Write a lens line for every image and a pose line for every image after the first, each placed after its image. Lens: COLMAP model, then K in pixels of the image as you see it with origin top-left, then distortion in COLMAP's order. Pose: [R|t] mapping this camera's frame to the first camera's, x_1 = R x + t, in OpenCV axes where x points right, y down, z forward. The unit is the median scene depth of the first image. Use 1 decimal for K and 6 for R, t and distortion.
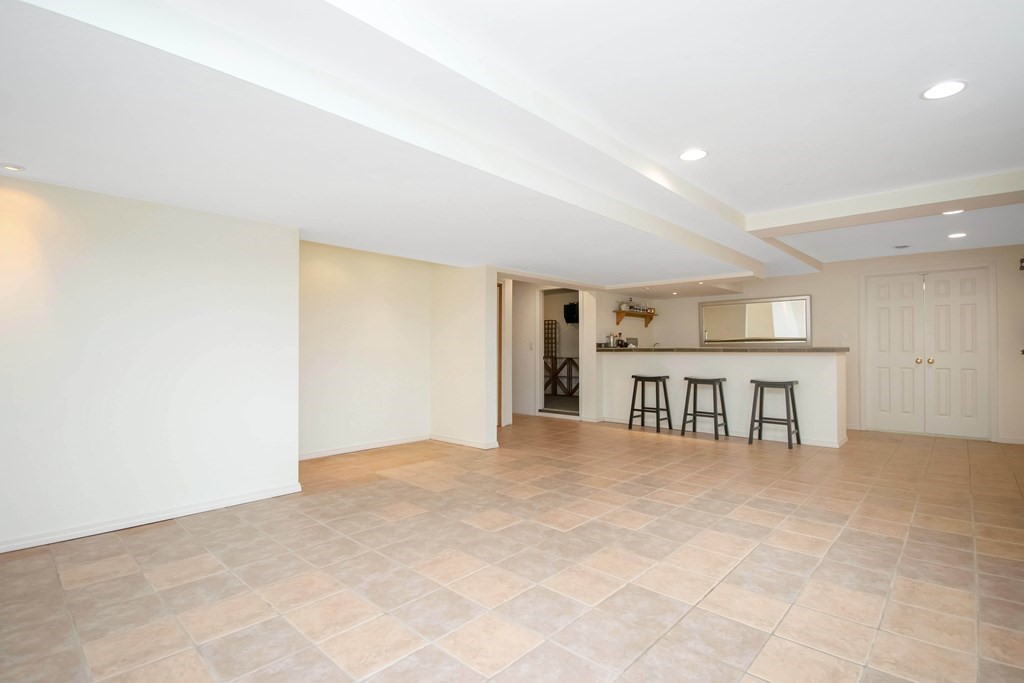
lens RADIAL K [[500.3, 0, 533.9], [0, 500.3, 340.7], [0, 0, 1]] dist [-0.000425, -0.000626]
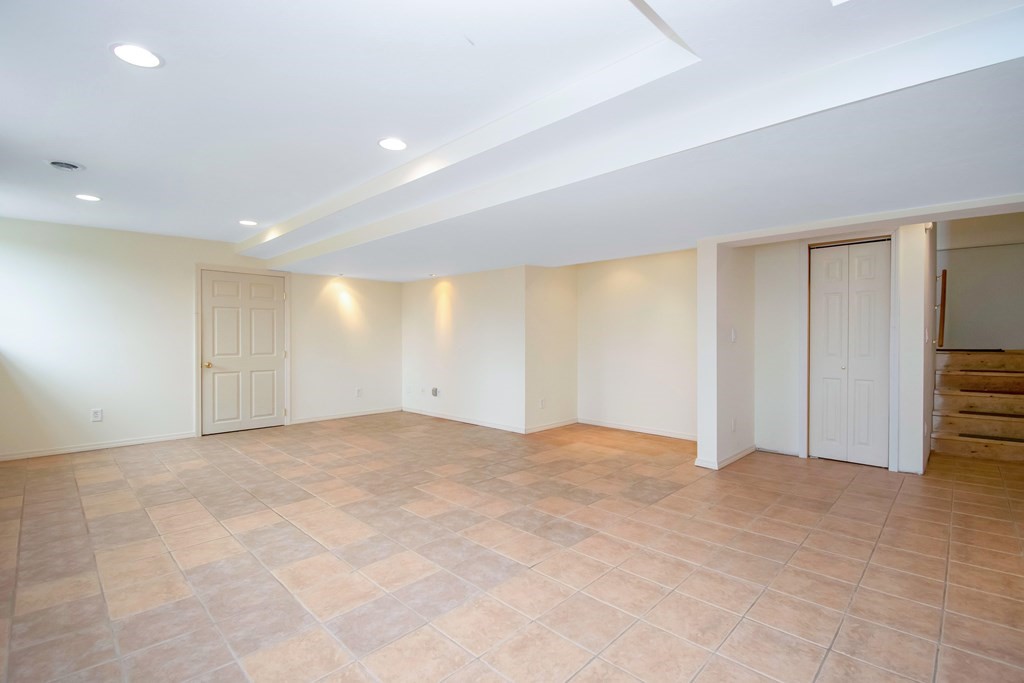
lens RADIAL K [[460.0, 0, 512.0], [0, 460.0, 341.5], [0, 0, 1]] dist [-0.000508, -0.000094]
pose [[-0.054432, 0.008293, -0.998483, 1.292169], [0.016678, 0.999834, 0.007395, -0.005420], [0.998378, -0.016250, -0.054561, 1.373008]]
